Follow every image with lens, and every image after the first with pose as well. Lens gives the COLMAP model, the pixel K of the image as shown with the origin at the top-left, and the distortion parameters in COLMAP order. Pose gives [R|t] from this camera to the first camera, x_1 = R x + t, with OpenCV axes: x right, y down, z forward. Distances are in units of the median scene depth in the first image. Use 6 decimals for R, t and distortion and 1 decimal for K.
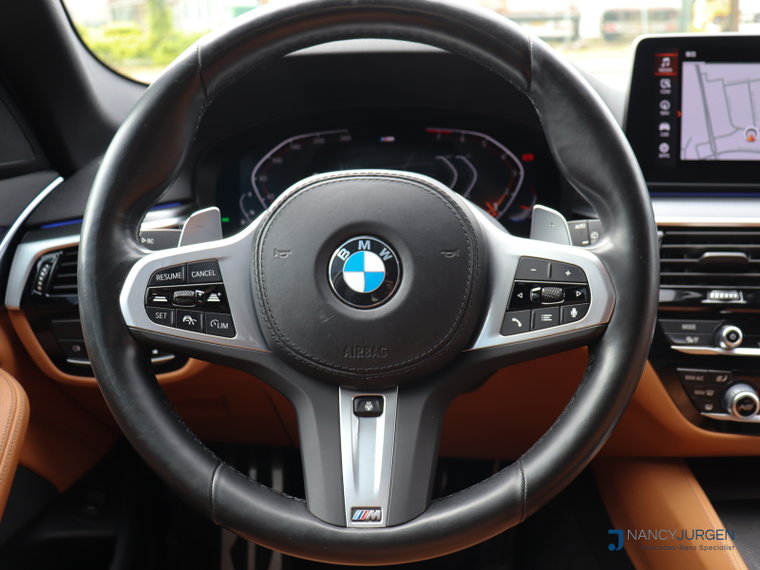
lens RADIAL K [[801.6, 0, 380.0], [0, 801.6, 285.0], [0, 0, 1]] dist [-0.006856, -0.573443]
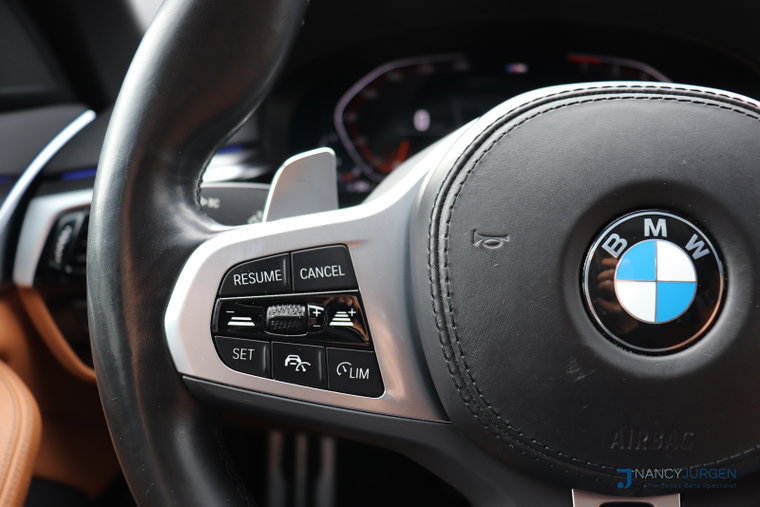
lens RADIAL K [[741.8, 0, 380.0], [0, 741.8, 253.5], [0, 0, 1]] dist [-0.187940, -0.000838]
pose [[0.999416, 0.018660, -0.028632, -0.172229], [-0.017846, 0.999436, 0.028437, -0.041829], [0.029147, -0.027909, 0.999185, 0.526043]]
